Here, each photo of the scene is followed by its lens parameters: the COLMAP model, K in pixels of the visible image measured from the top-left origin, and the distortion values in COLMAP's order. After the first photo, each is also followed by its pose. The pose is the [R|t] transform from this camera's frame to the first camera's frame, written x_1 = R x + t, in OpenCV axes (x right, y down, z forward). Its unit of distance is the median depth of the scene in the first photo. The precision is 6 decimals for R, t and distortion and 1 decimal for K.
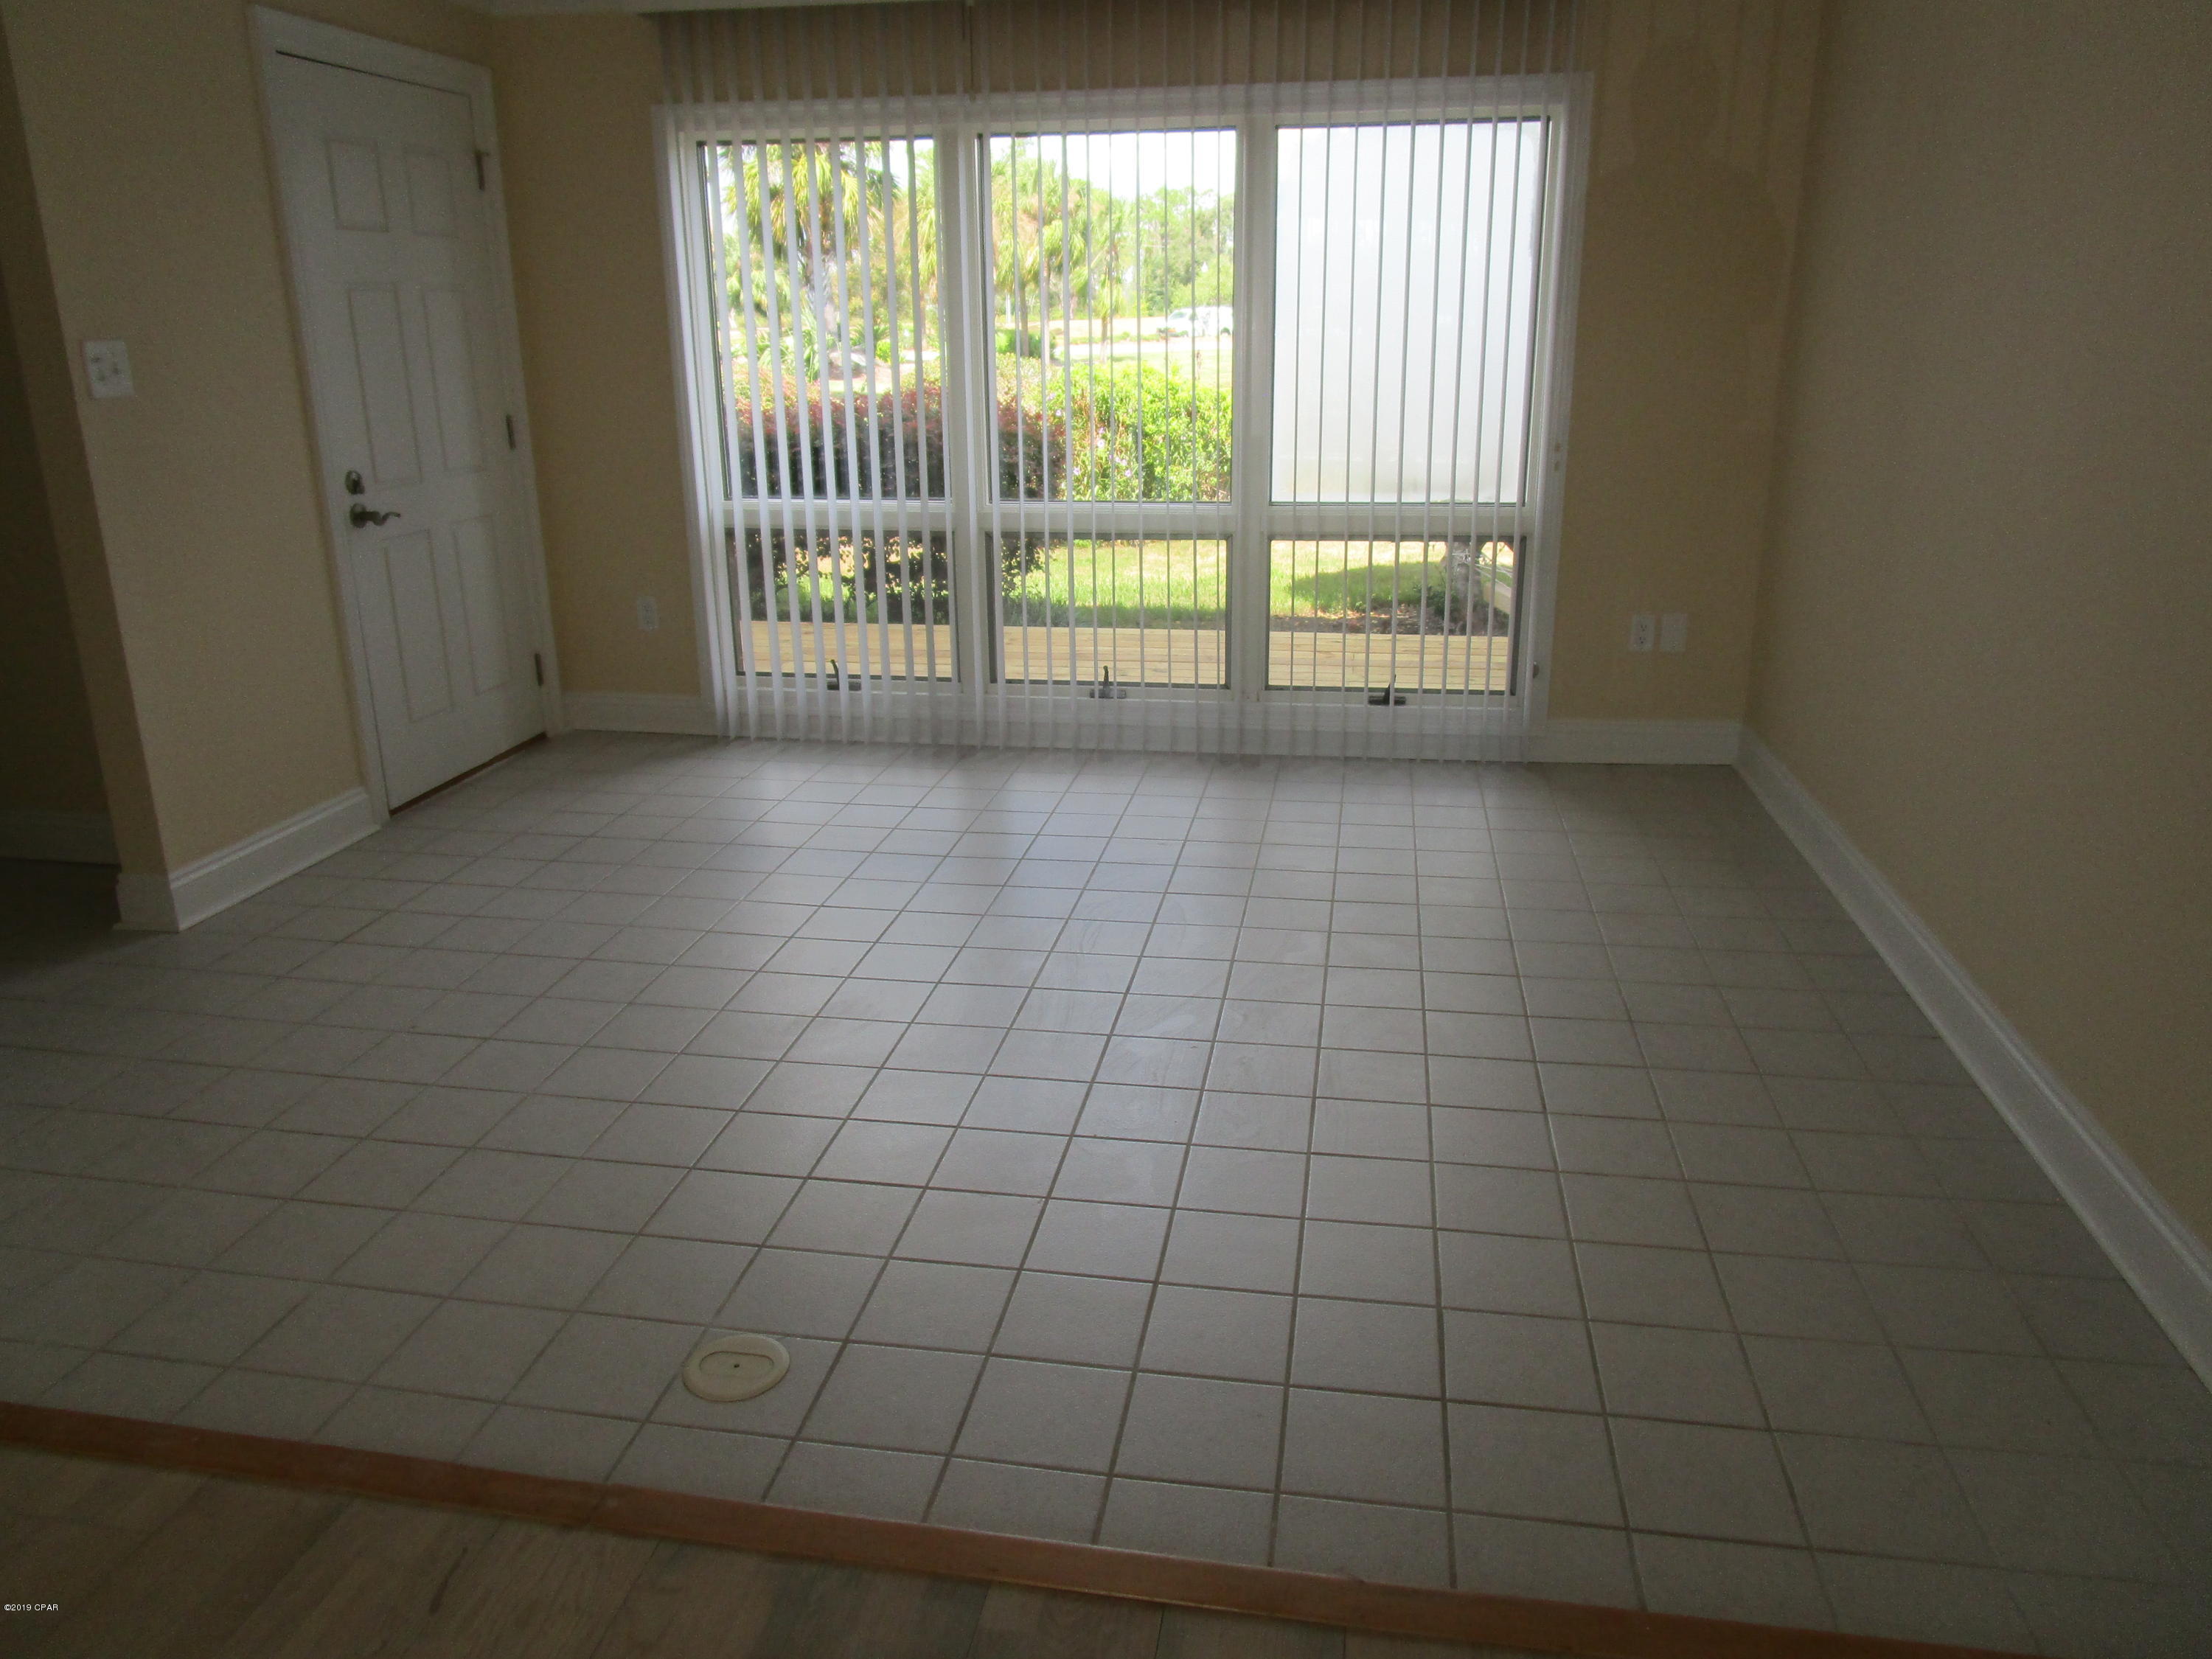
lens RADIAL K [[1618.9, 0, 1106.0], [0, 1618.9, 829.5], [0, 0, 1]] dist [-0.004792, -0.001638]
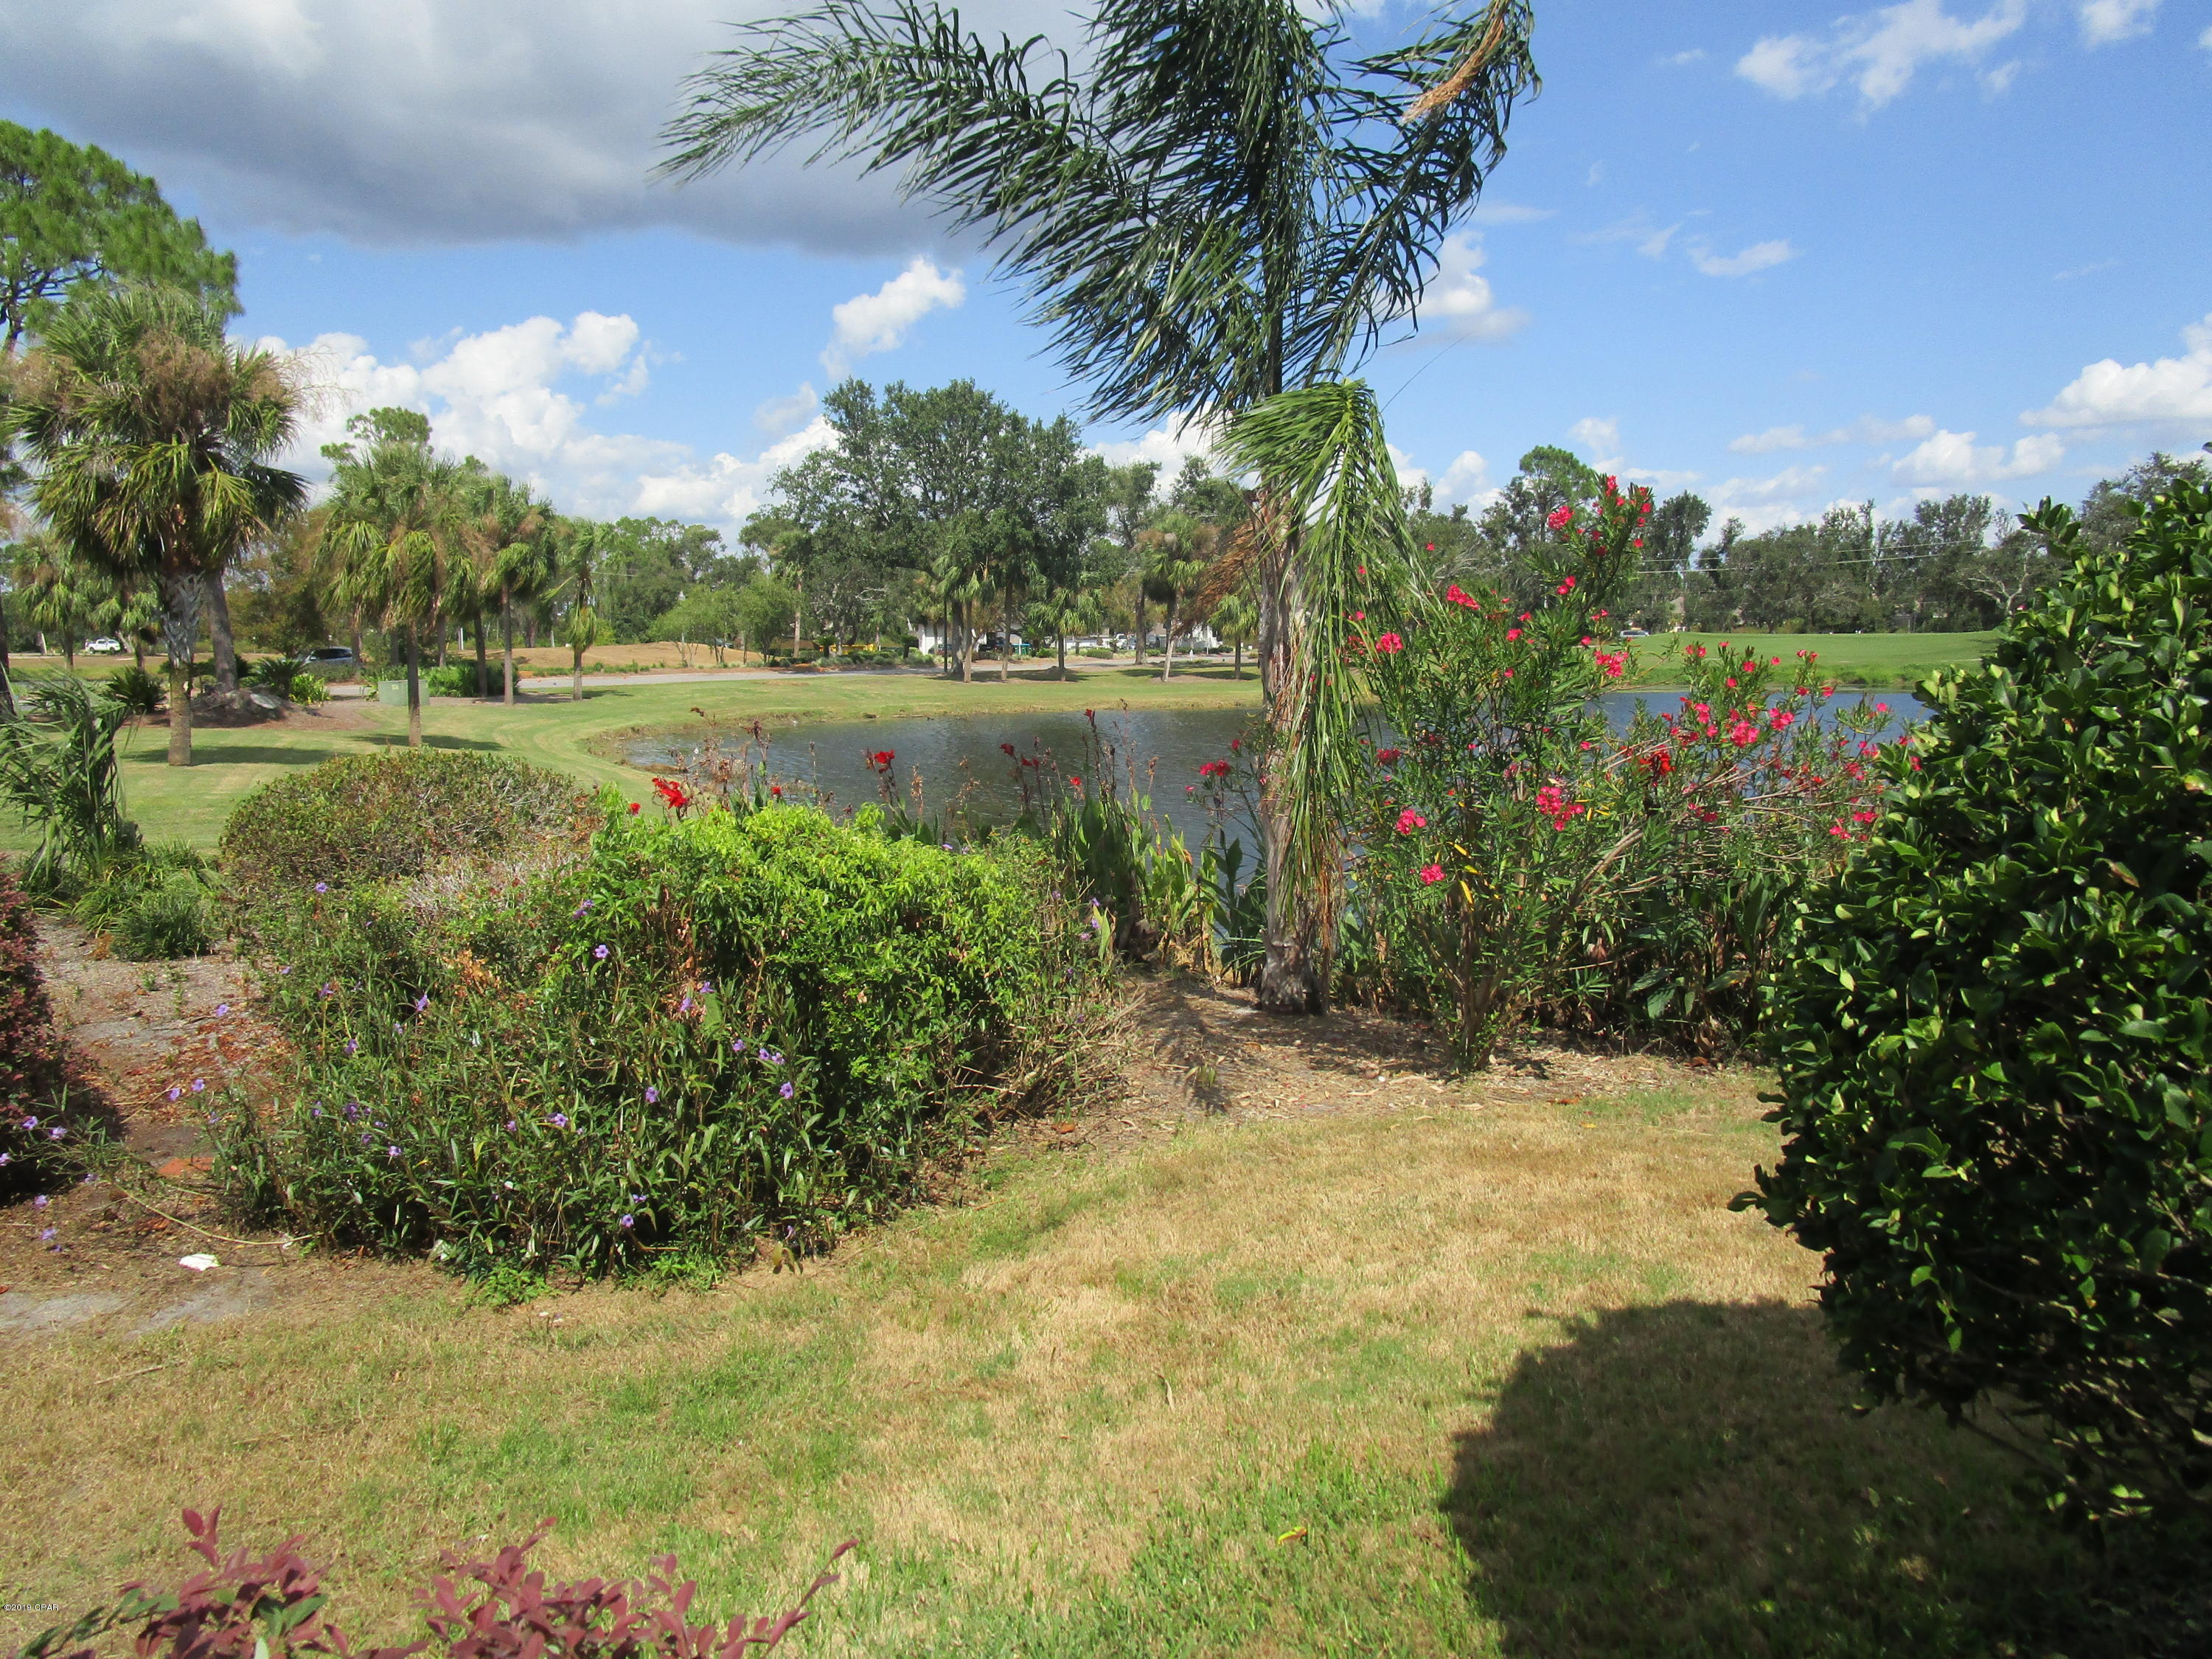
lens RADIAL K [[1618.9, 0, 1106.0], [0, 1618.9, 829.5], [0, 0, 1]] dist [-0.004792, -0.001638]
pose [[0.949371, -0.039299, 0.311690, -0.012521], [0.097227, 0.980189, -0.172556, -0.073922], [-0.298734, 0.194125, 0.934384, 0.209987]]
